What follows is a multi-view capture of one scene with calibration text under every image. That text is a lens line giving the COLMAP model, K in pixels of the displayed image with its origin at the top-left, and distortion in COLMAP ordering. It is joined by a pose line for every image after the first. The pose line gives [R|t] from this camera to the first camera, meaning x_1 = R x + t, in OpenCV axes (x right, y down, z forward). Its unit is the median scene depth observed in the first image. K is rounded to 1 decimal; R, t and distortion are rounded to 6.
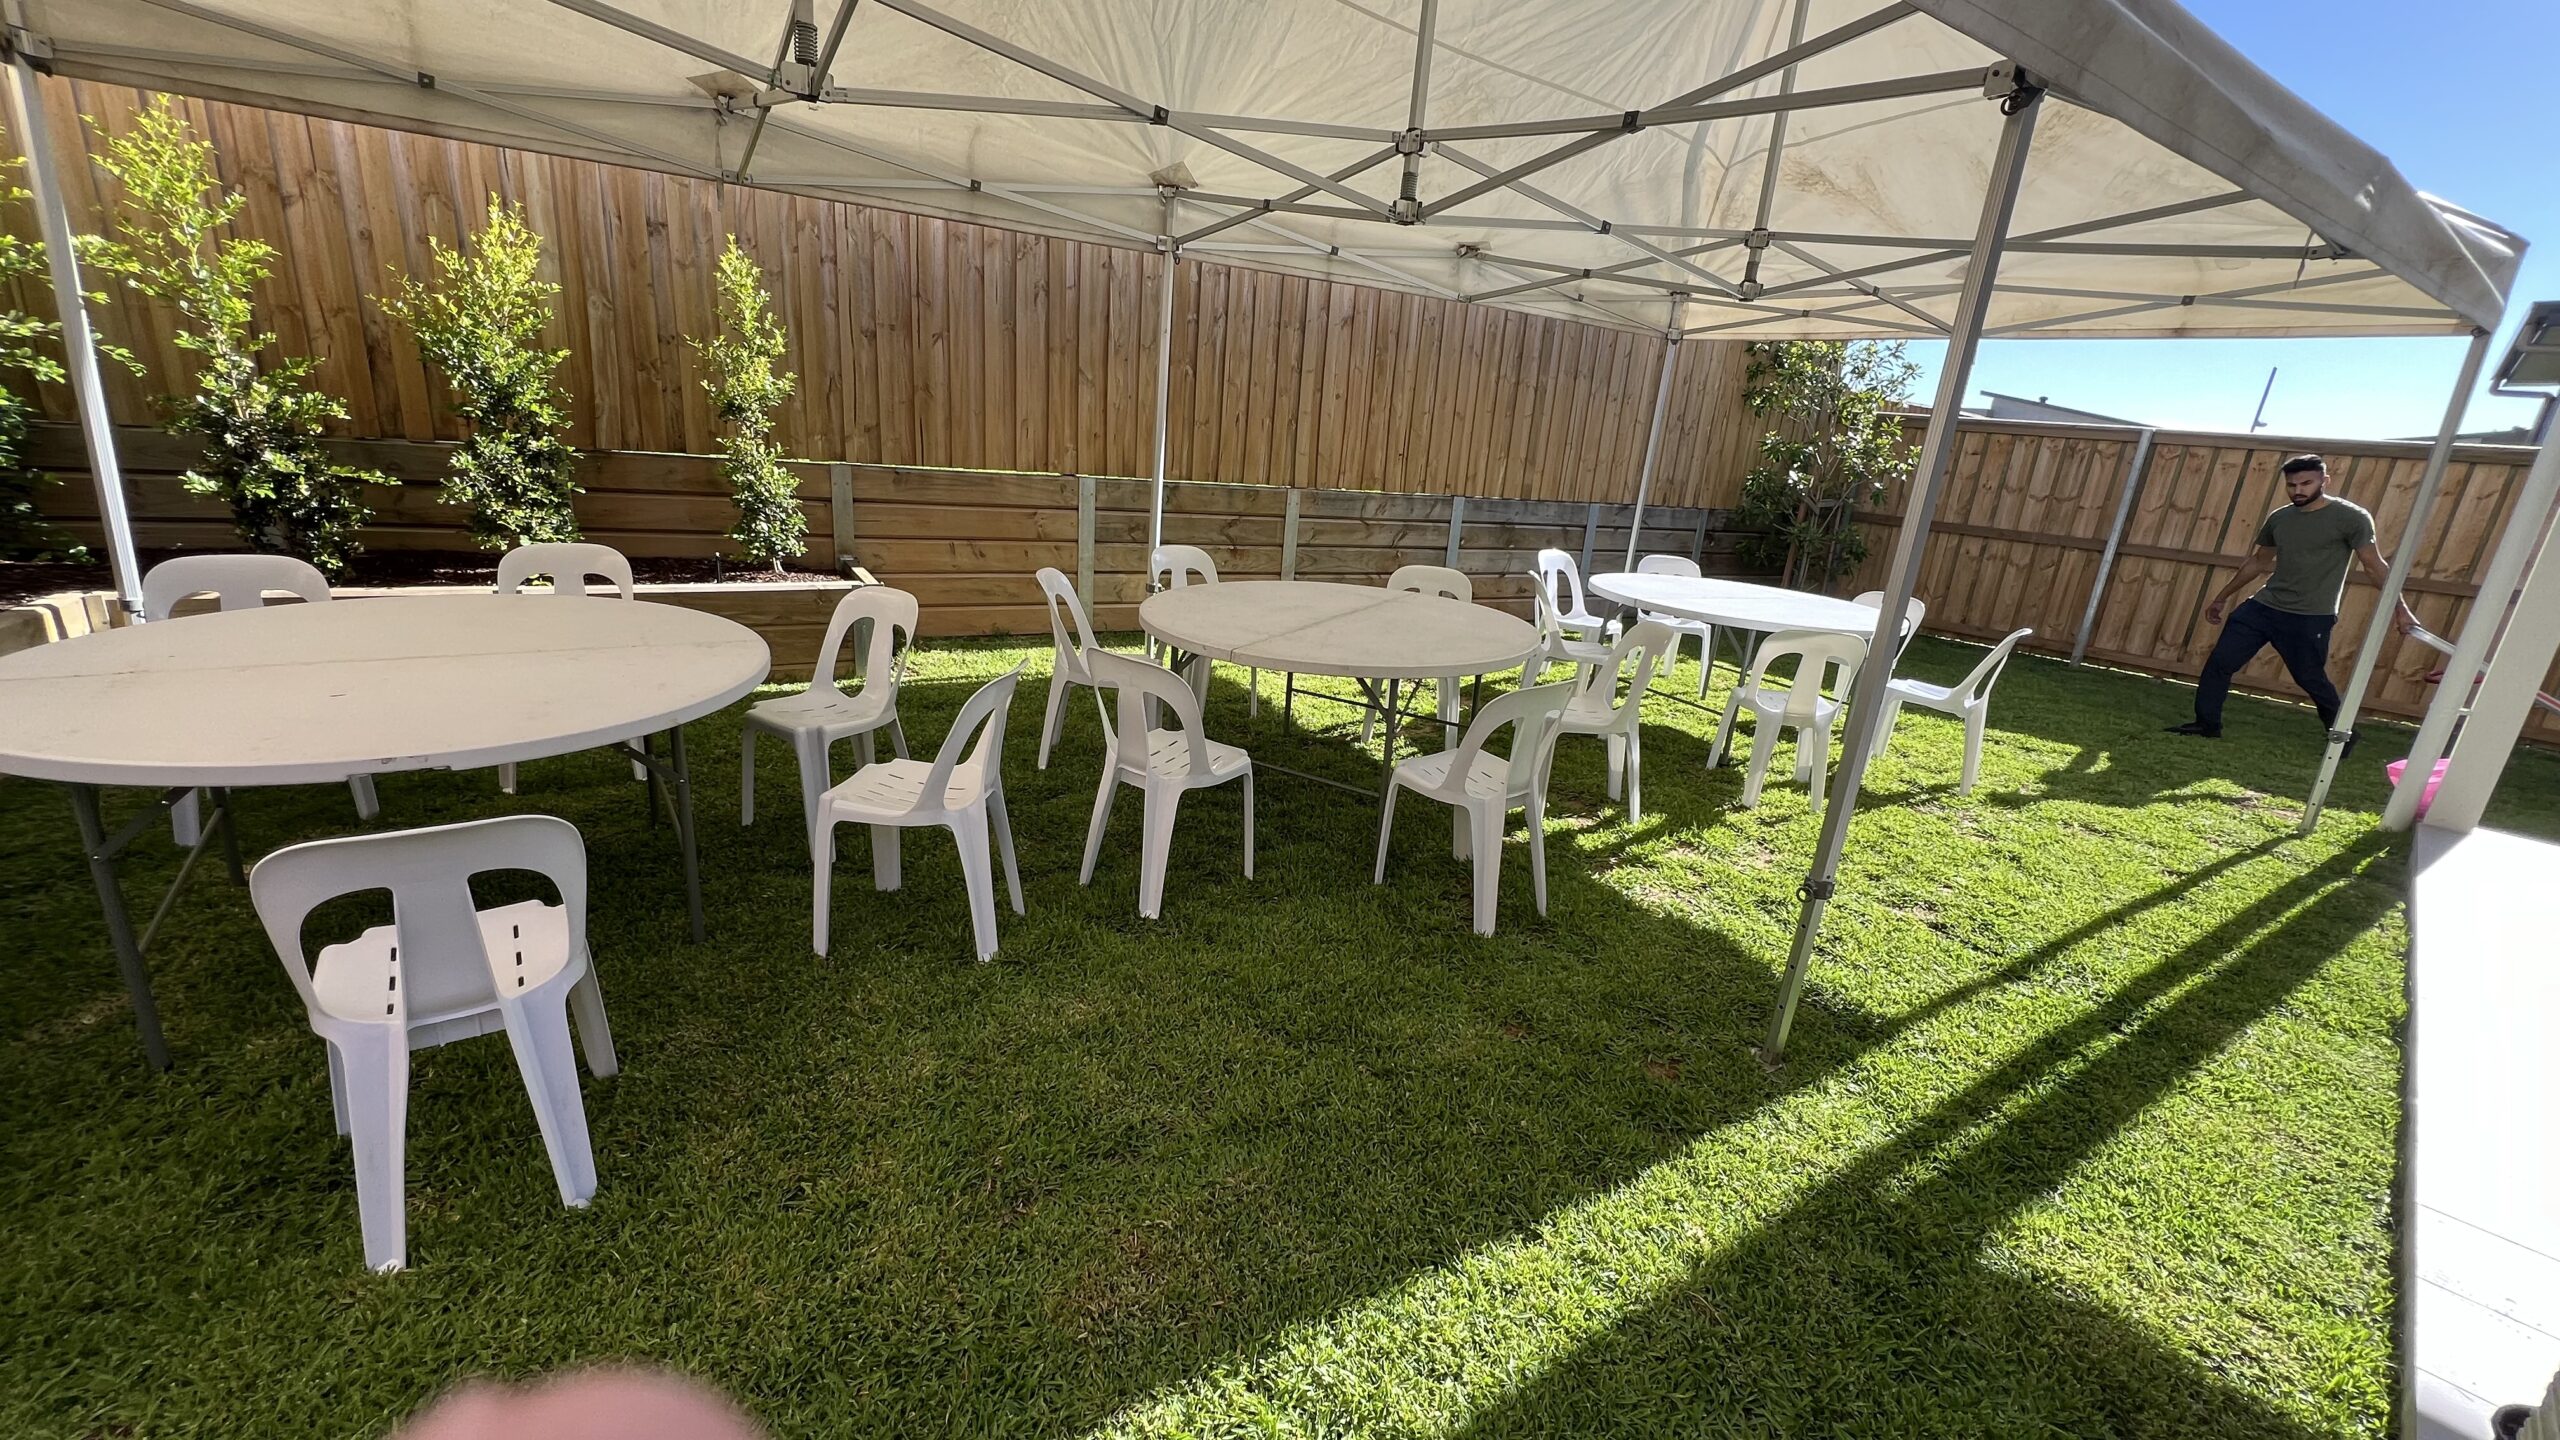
lens RADIAL K [[1018.8, 0, 1277.4], [0, 1018.8, 727.9], [0, 0, 1]] dist [-0.001294, 0.000391]
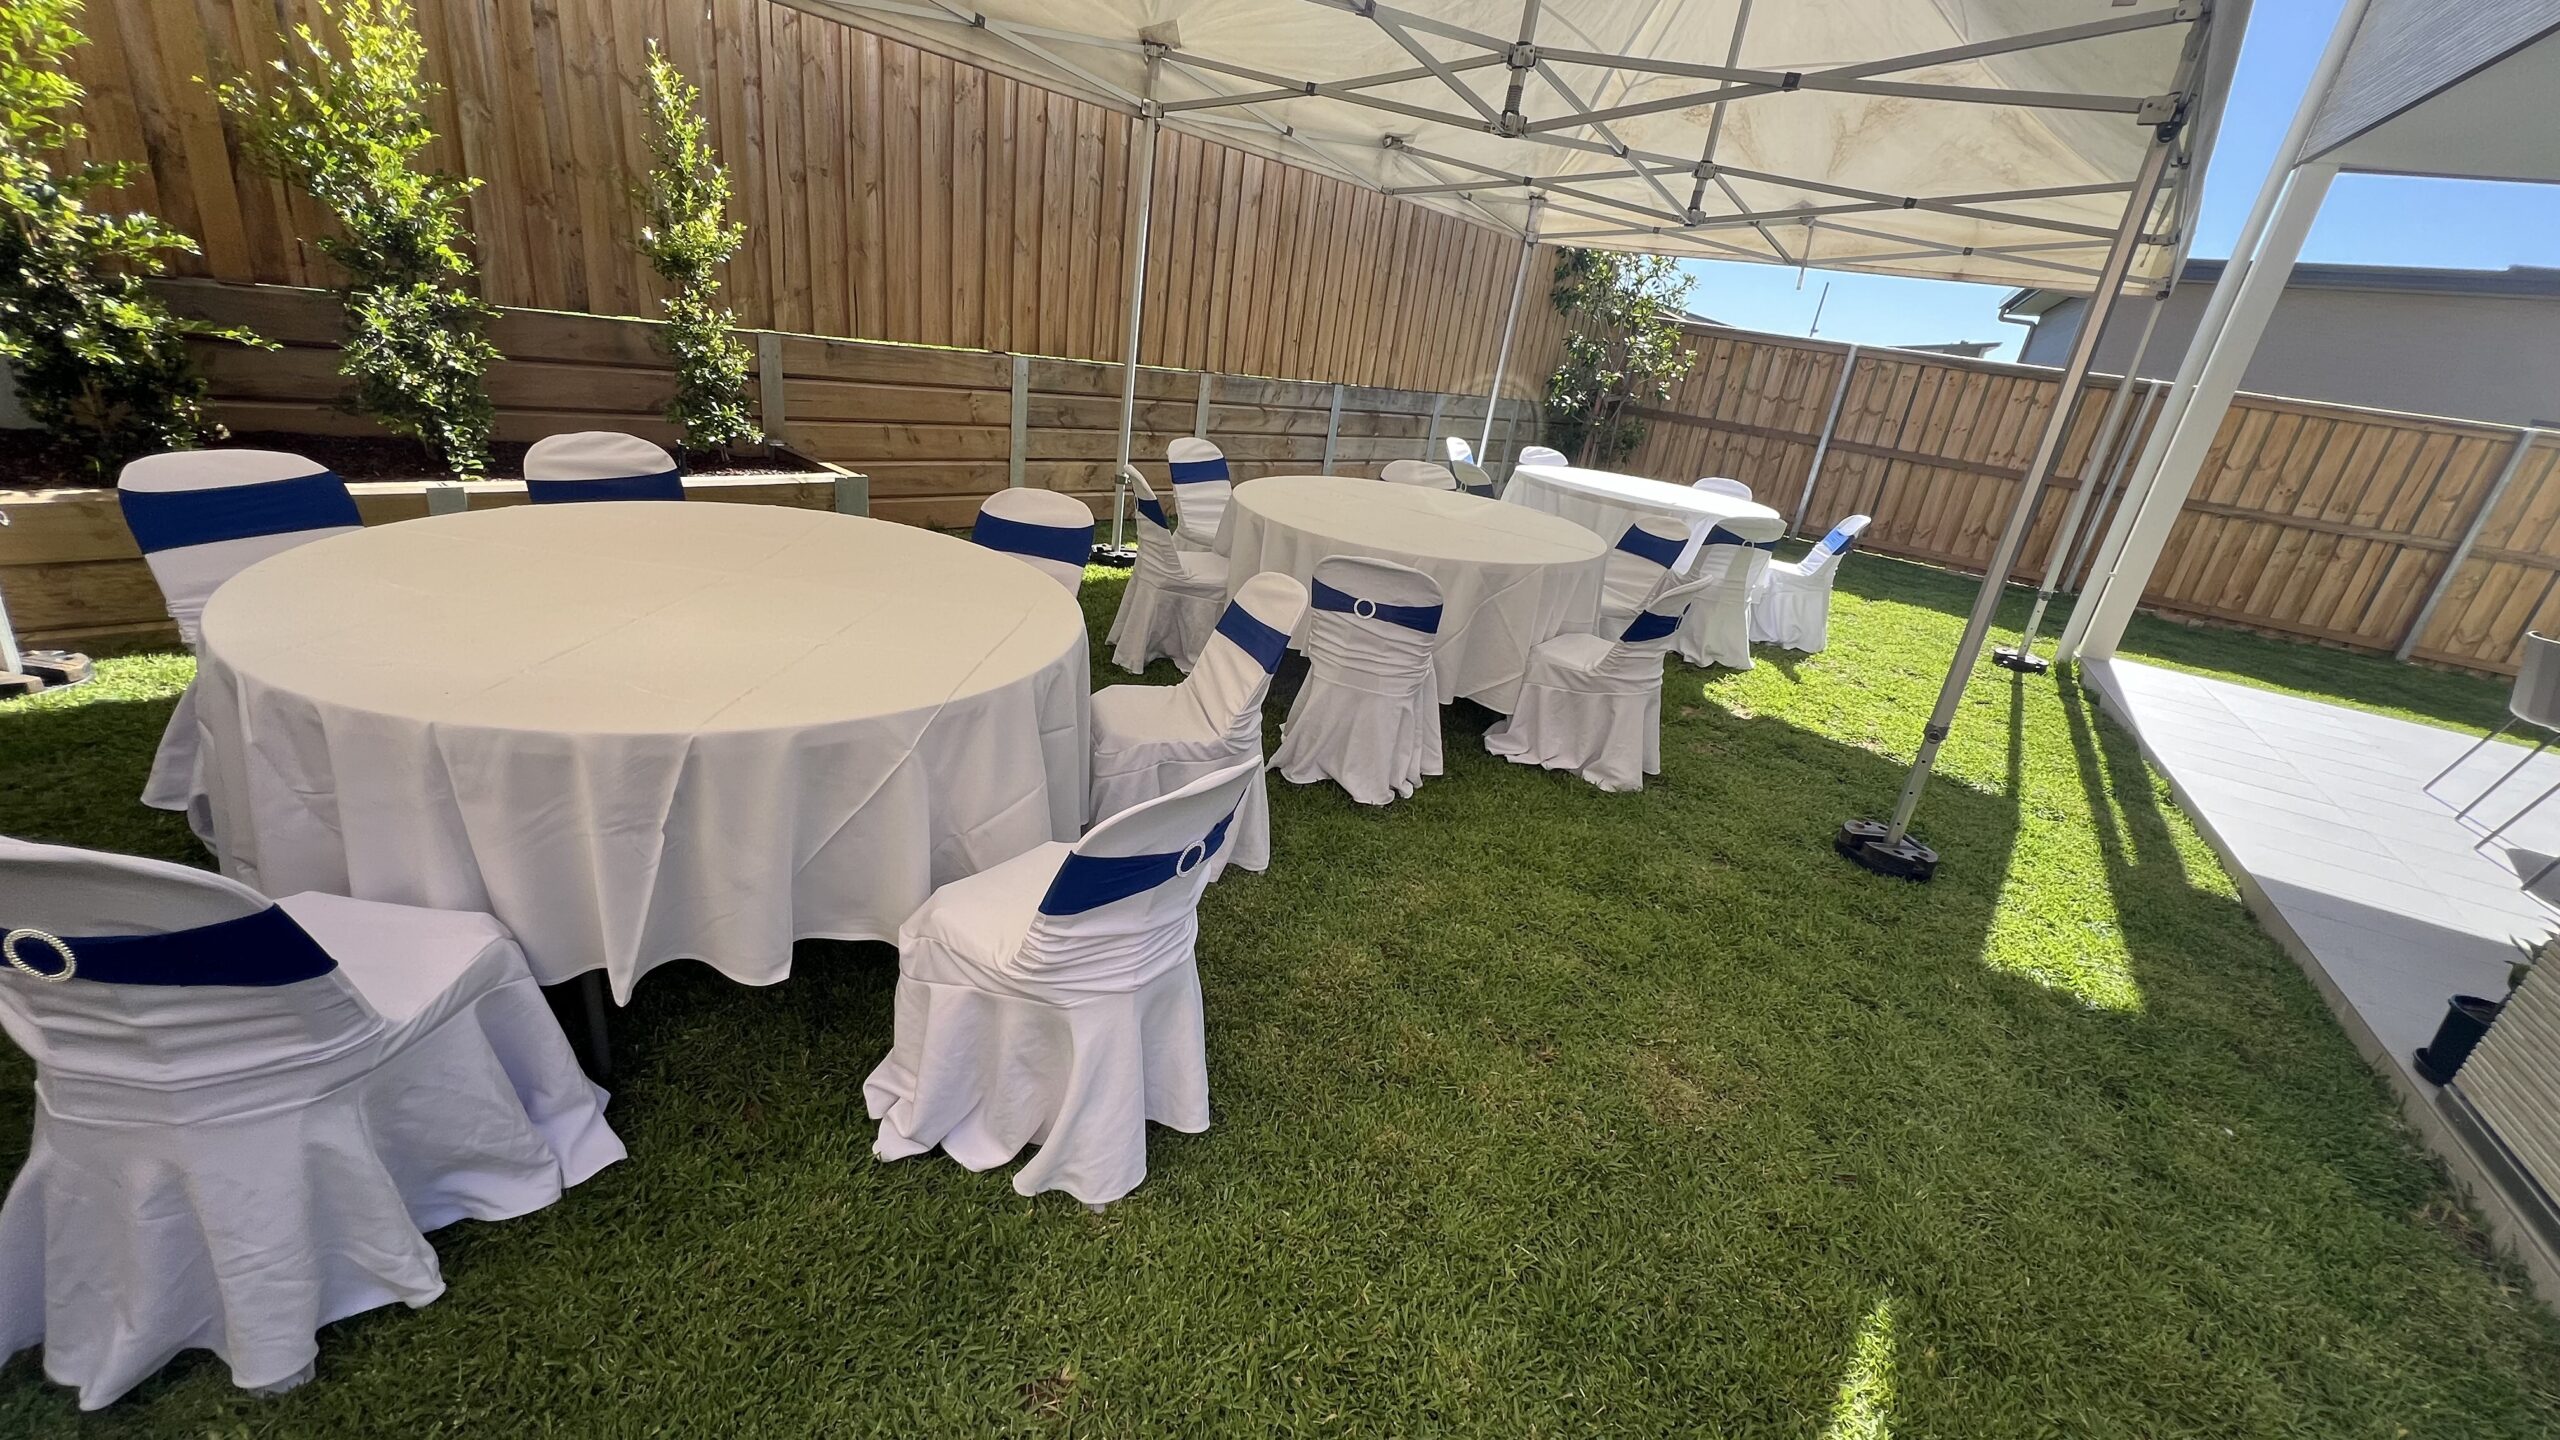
lens RADIAL K [[1018.8, 0, 1277.3], [0, 1018.8, 725.1], [0, 0, 1]] dist [-0.001294, 0.000391]
pose [[0.949078, -0.071558, 0.306807, -0.363117], [0.034774, 0.991706, 0.123732, -0.023776], [-0.313117, -0.106762, 0.943695, 0.013518]]
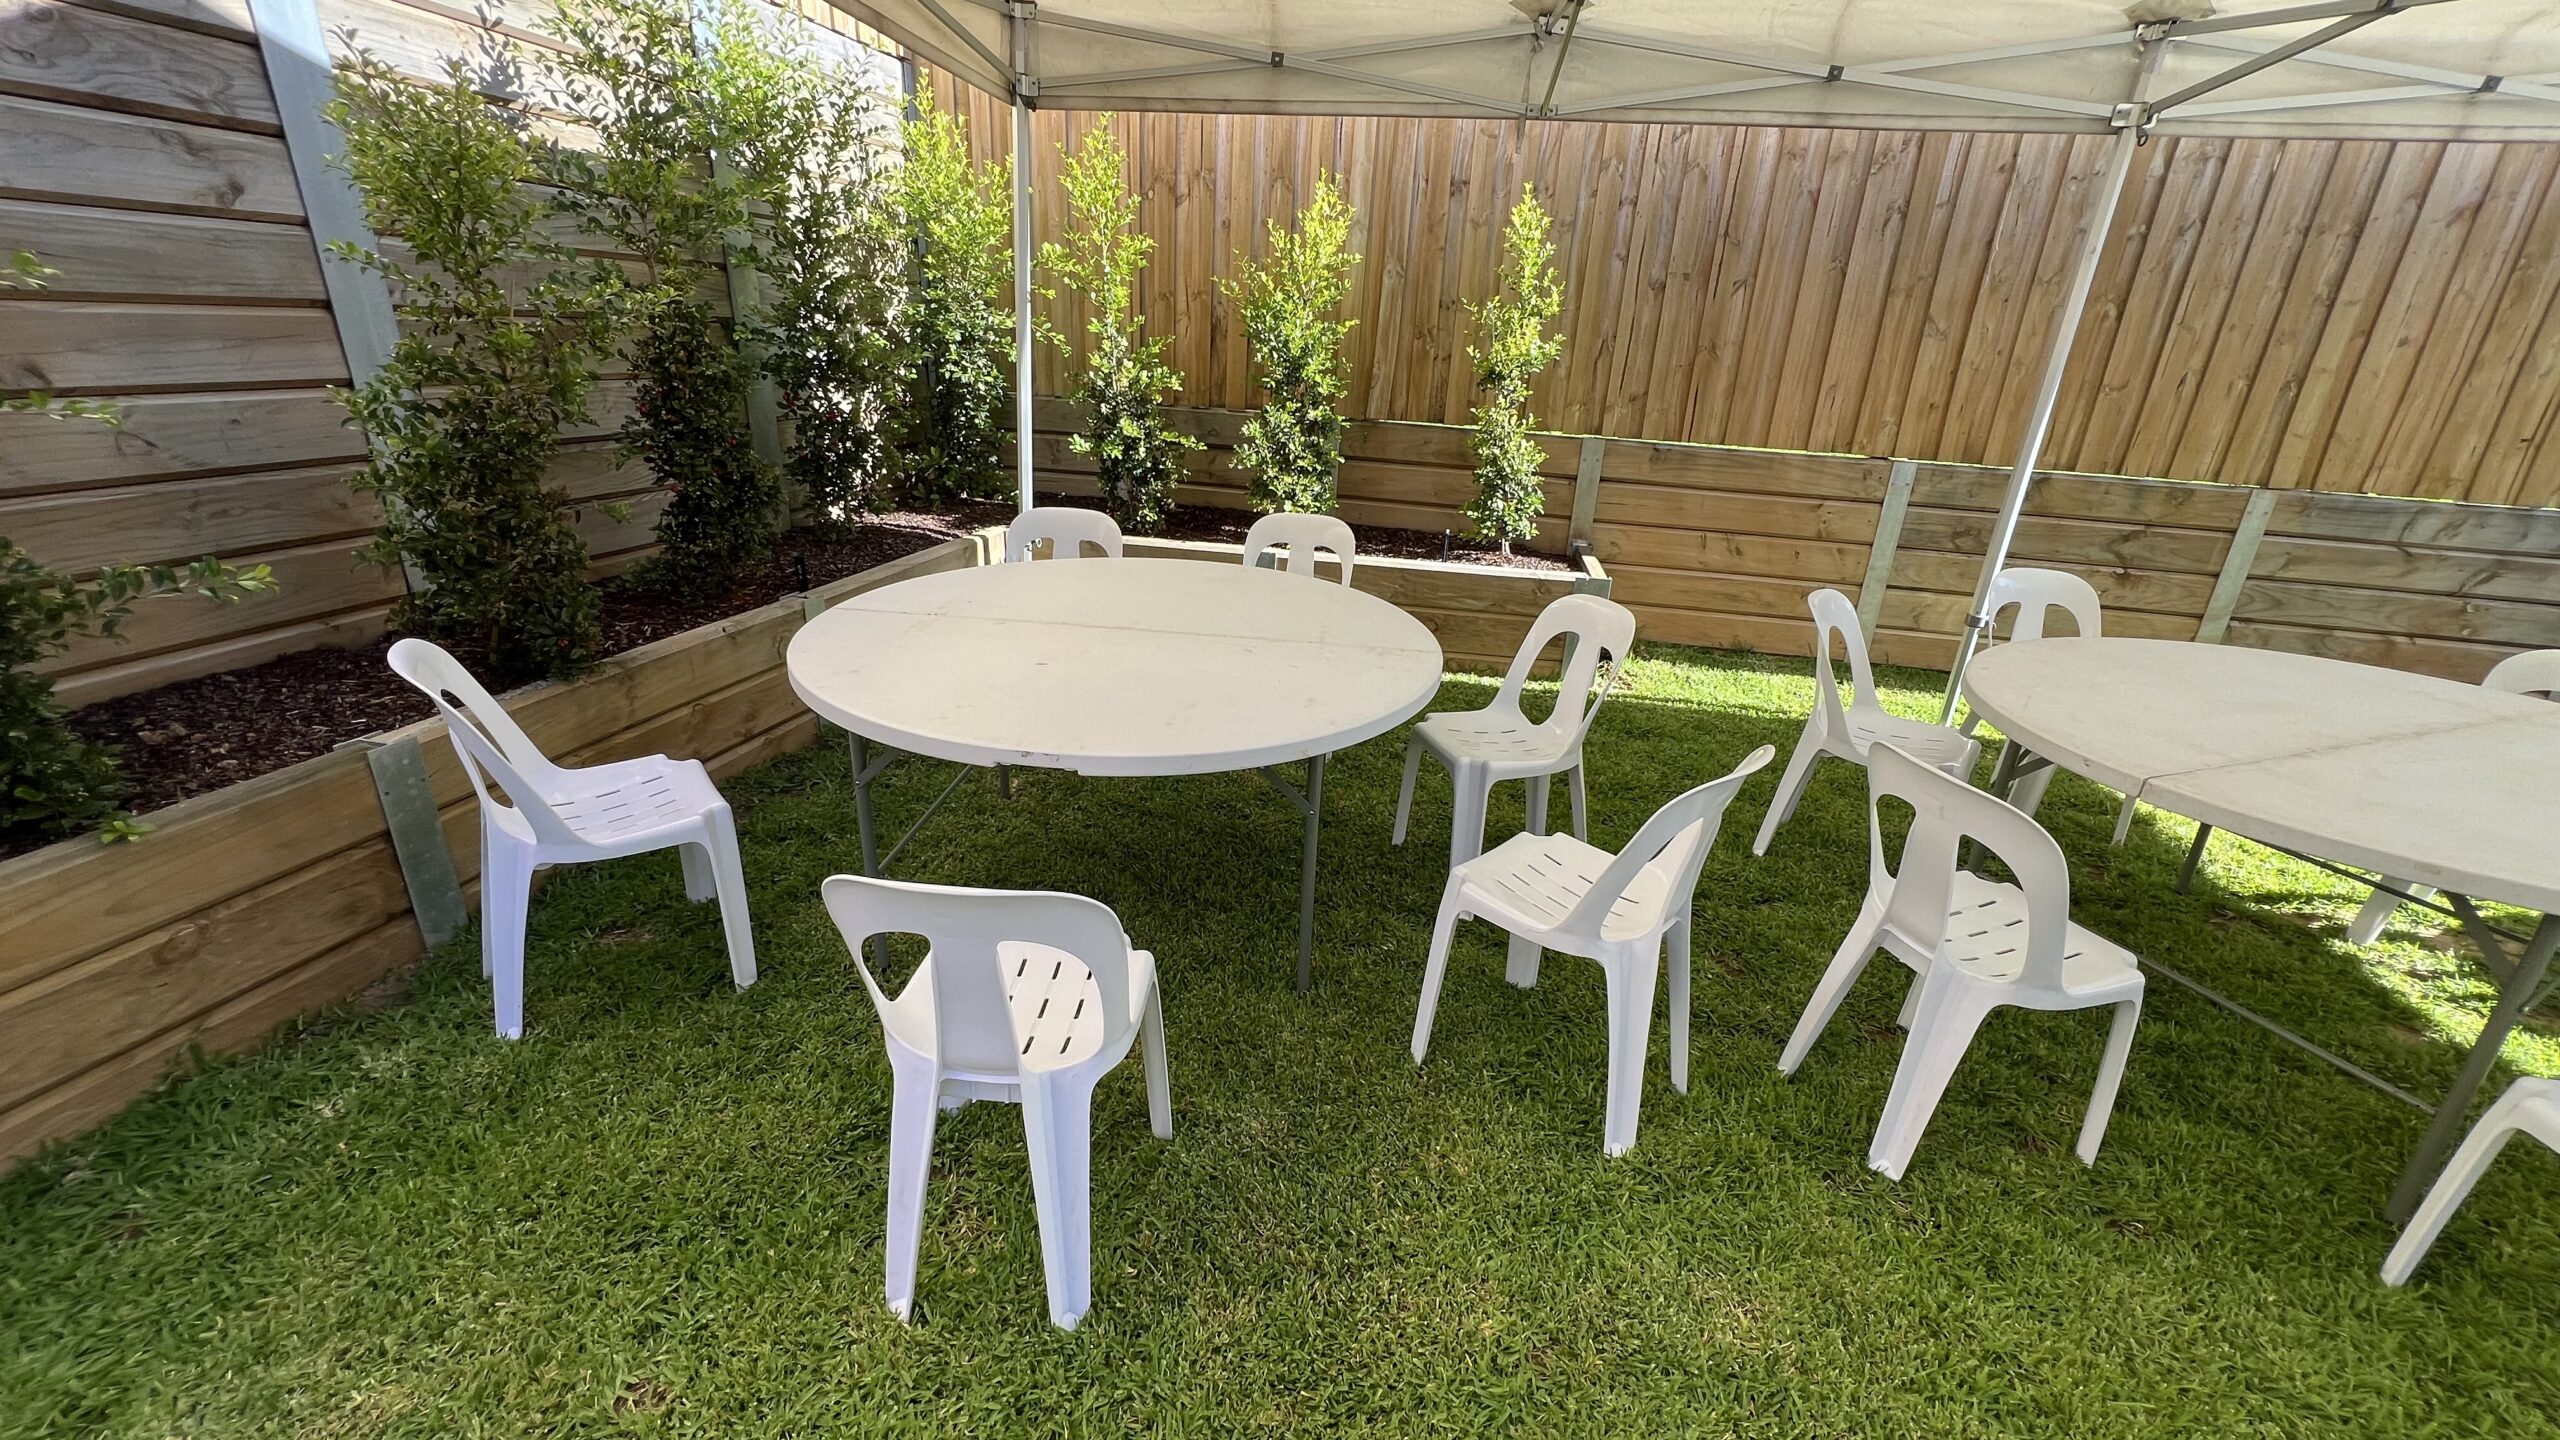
lens RADIAL K [[1018.8, 0, 1280.0], [0, 1018.8, 725.8], [0, 0, 1]] dist [-0.001294, 0.000391]
pose [[0.763823, 0.194880, -0.615301, -0.051190], [-0.179098, 0.979886, 0.088024, -0.049820], [0.620079, 0.042964, 0.783362, 0.171445]]
